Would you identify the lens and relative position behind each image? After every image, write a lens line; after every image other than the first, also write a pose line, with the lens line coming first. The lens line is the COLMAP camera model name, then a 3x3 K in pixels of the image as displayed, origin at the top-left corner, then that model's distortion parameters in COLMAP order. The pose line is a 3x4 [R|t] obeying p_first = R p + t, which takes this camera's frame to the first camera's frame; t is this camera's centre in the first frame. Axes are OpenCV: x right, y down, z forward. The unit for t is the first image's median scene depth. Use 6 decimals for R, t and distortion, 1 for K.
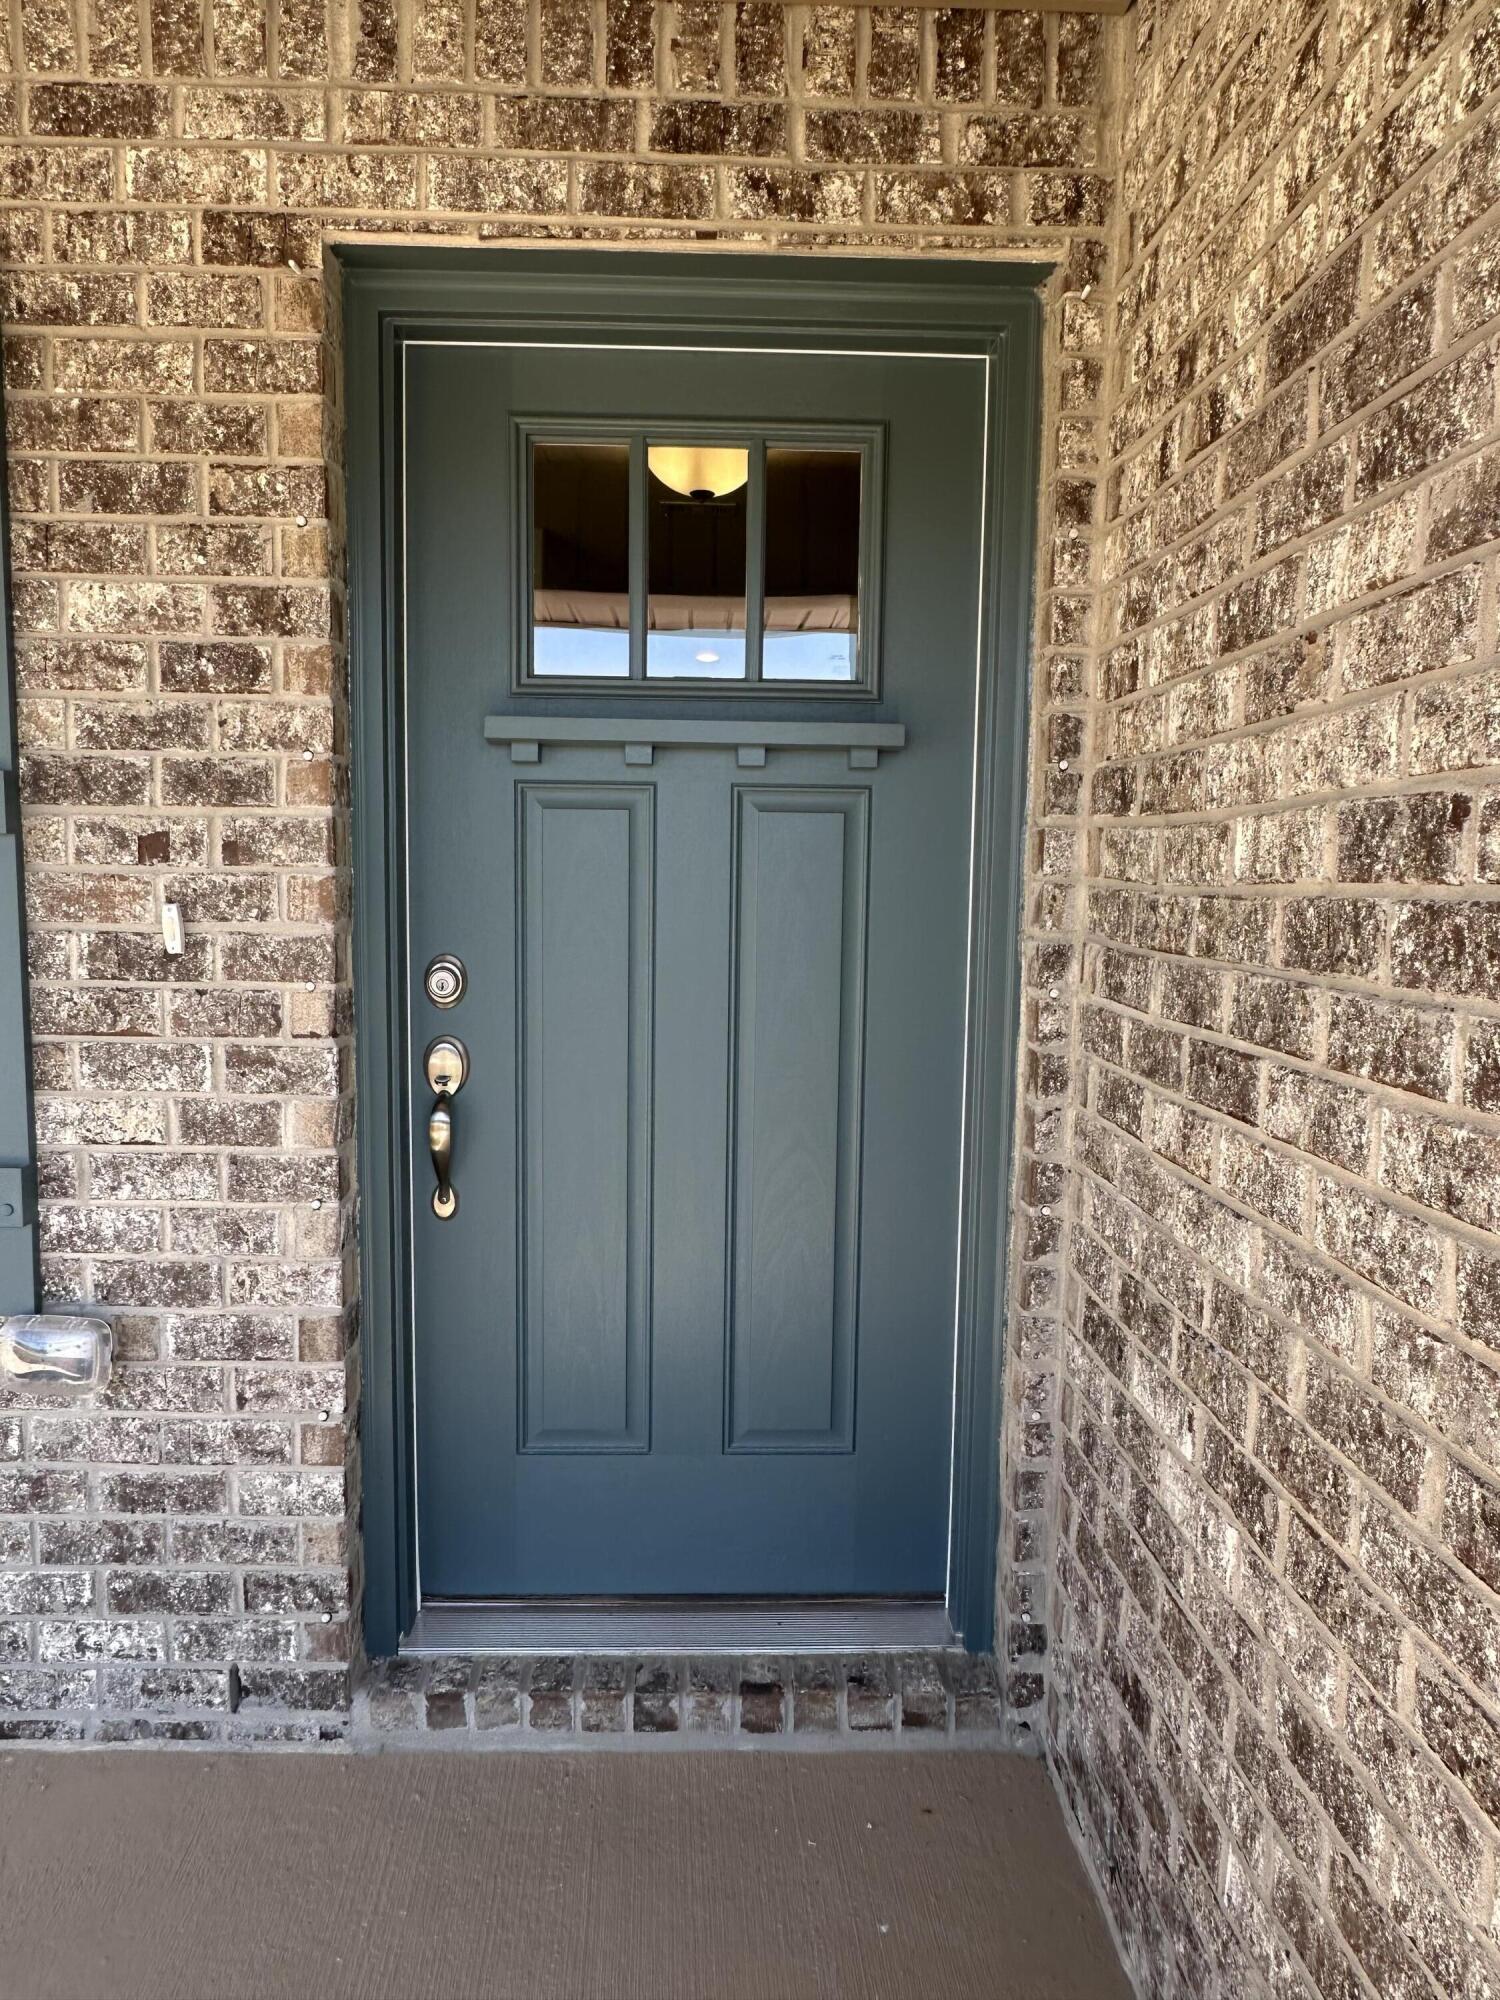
lens RADIAL K [[1282.0, 0, 740.2], [0, 1282.0, 994.1], [0, 0, 1]] dist [-0.002767, 0.001453]
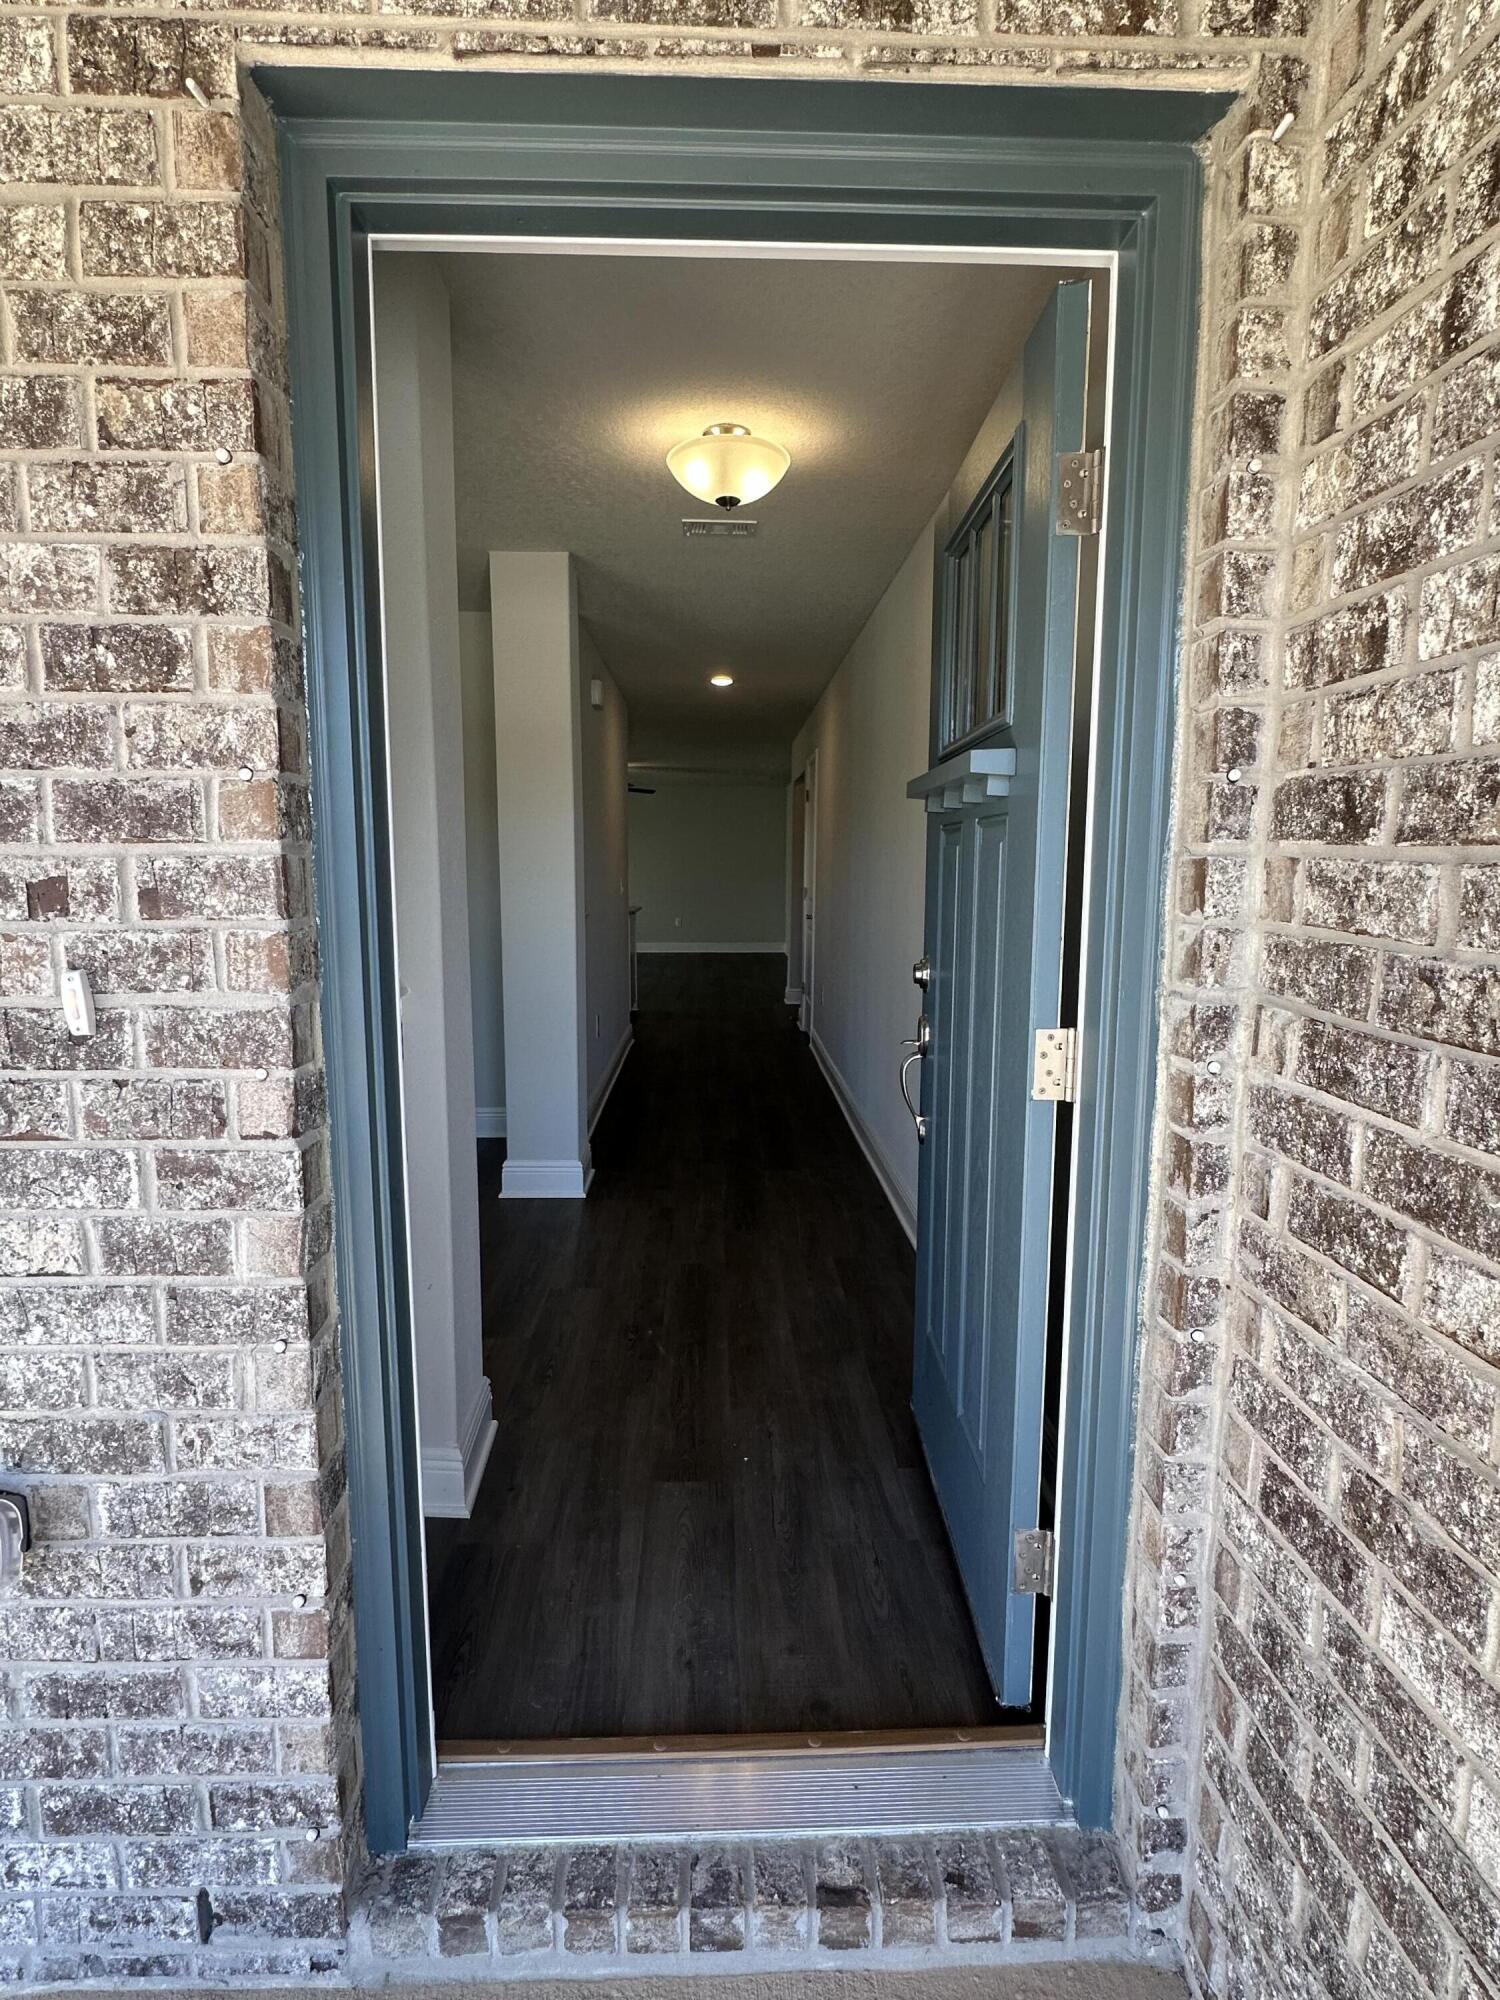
lens RADIAL K [[1029.6, 0, 747.6], [0, 1029.6, 994.2], [0, 0, 1]] dist [-0.001330, -0.000317]
pose [[0.999899, -0.012991, 0.005831, -0.044839], [0.012810, 0.999465, 0.030099, -0.069212], [-0.006219, -0.030022, 0.999530, 0.378657]]
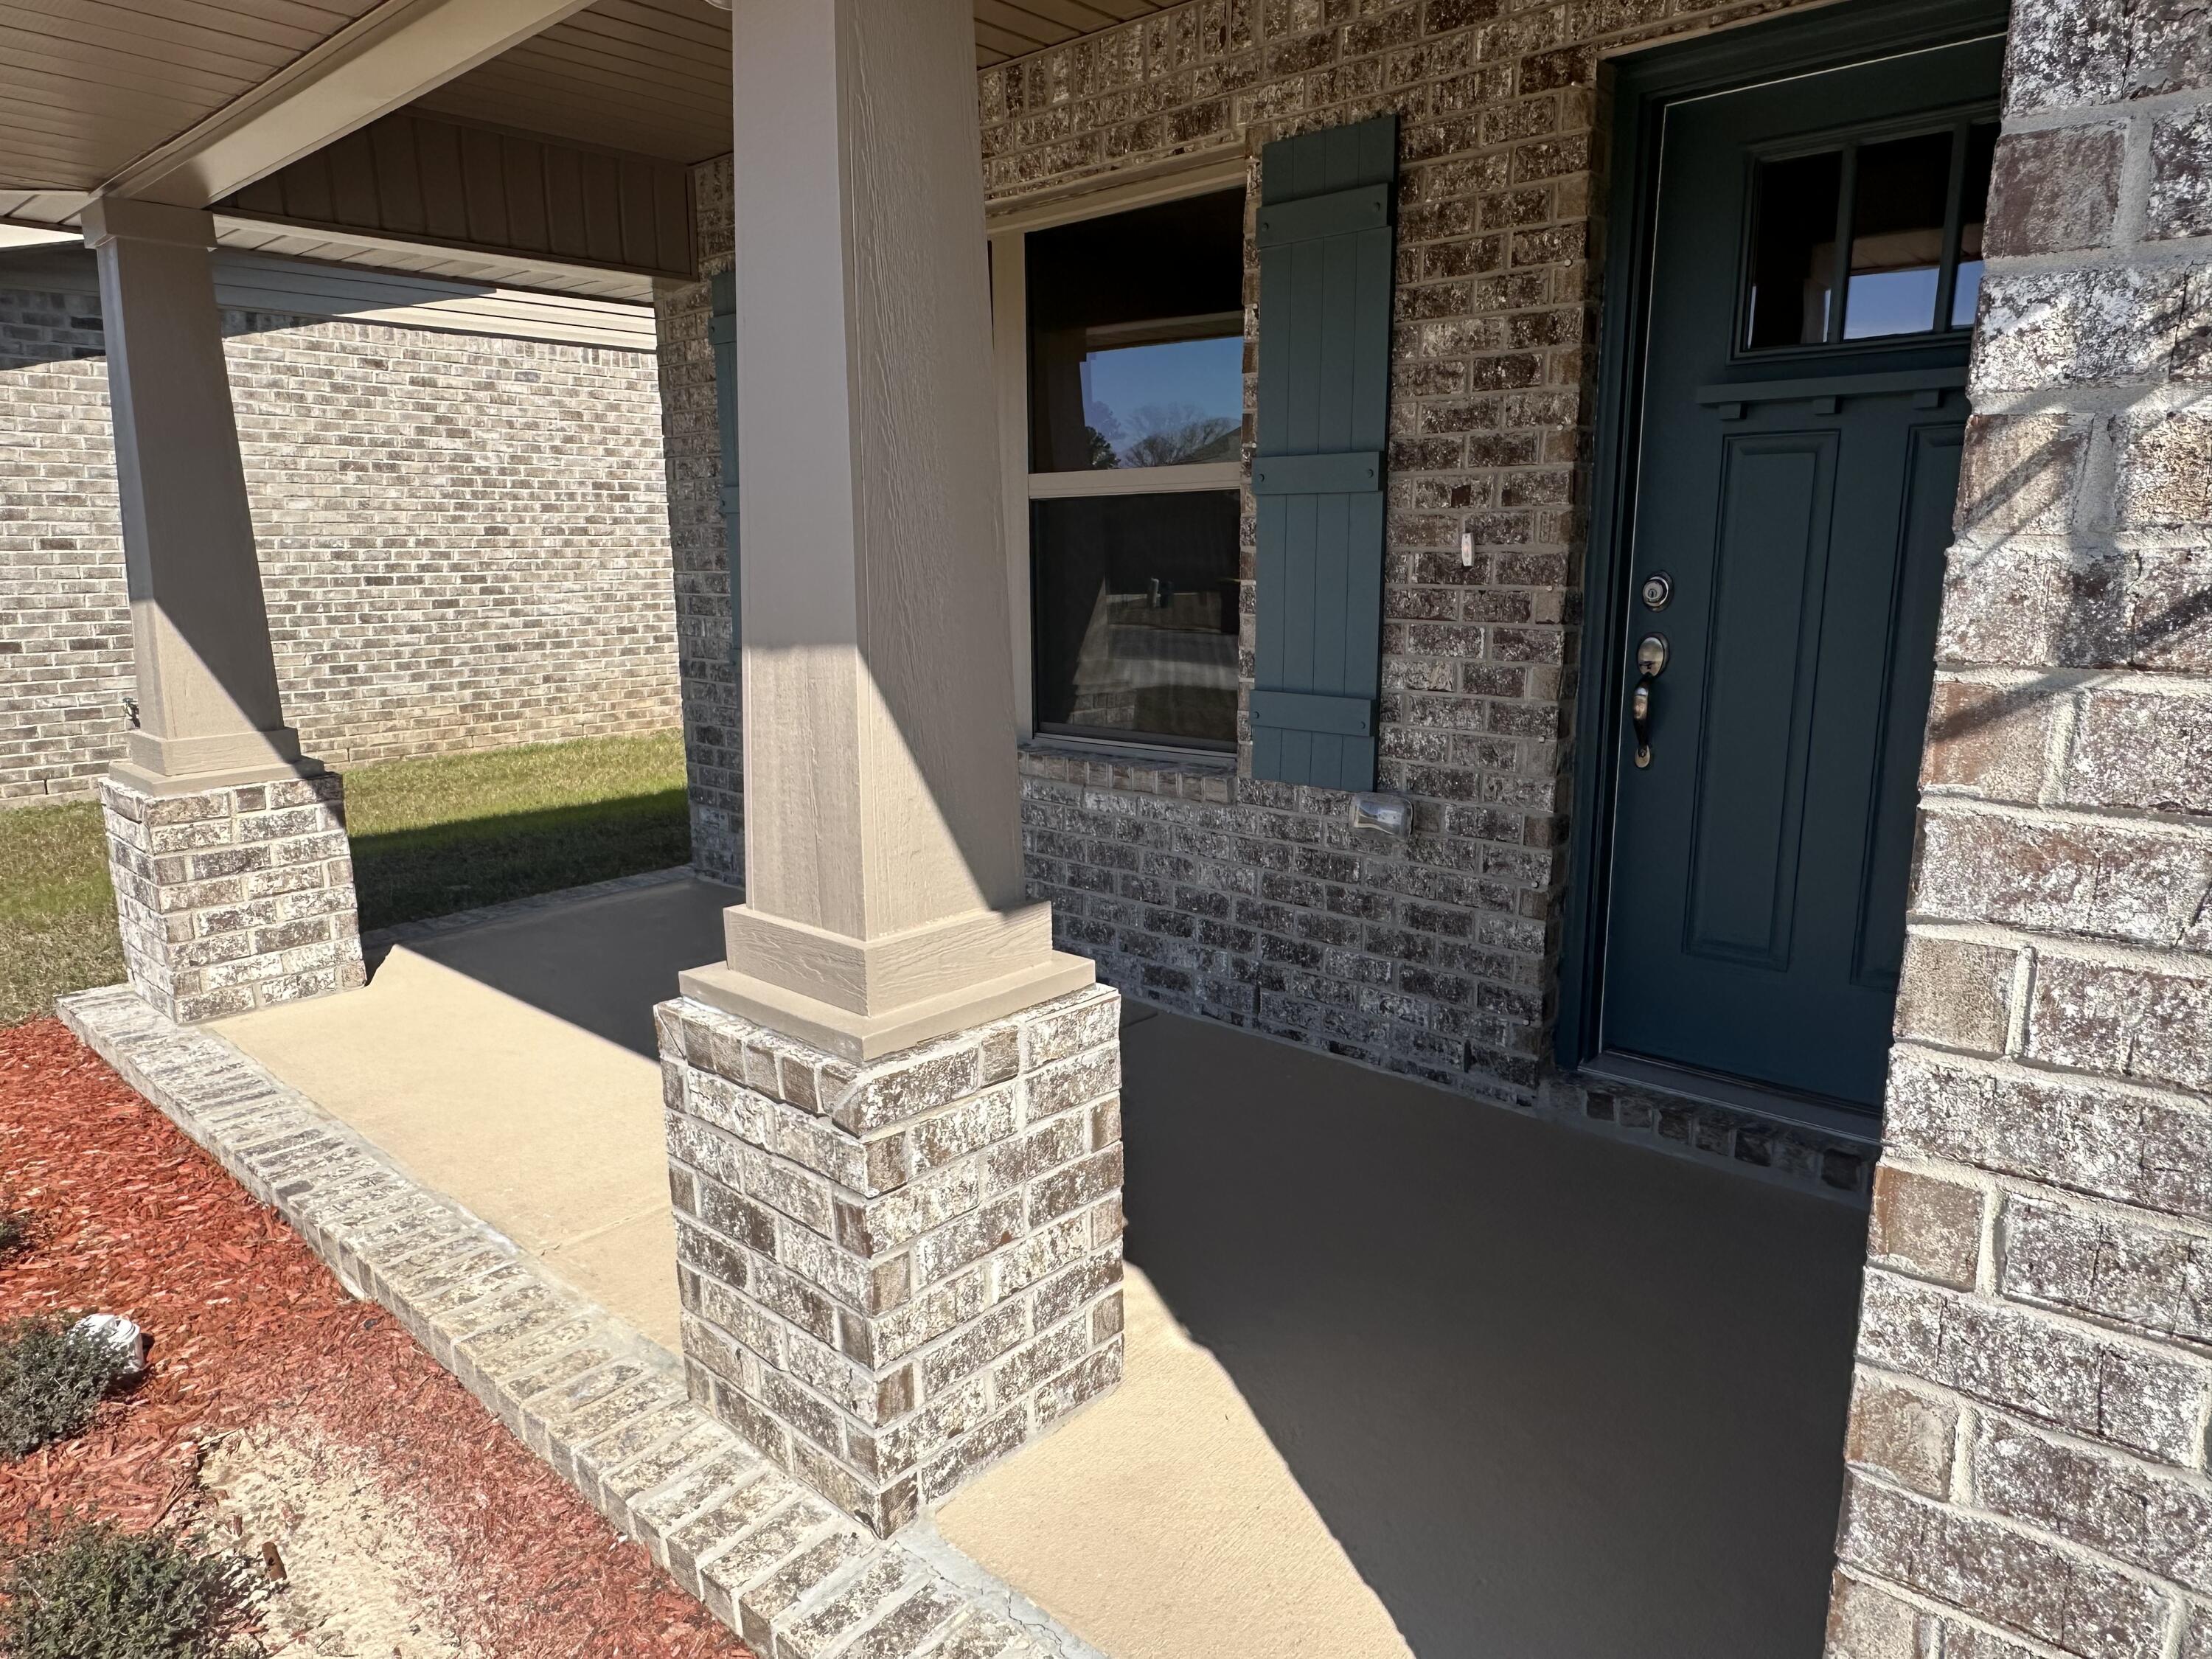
lens RADIAL K [[1417.9, 0, 1091.4], [0, 1417.9, 839.2], [0, 0, 1]] dist [-0.002767, 0.001453]
pose [[0.719210, 0.122722, -0.683869, 0.433618], [-0.054176, 0.991186, 0.120896, 0.111482], [0.692677, -0.049900, 0.719519, -0.548334]]
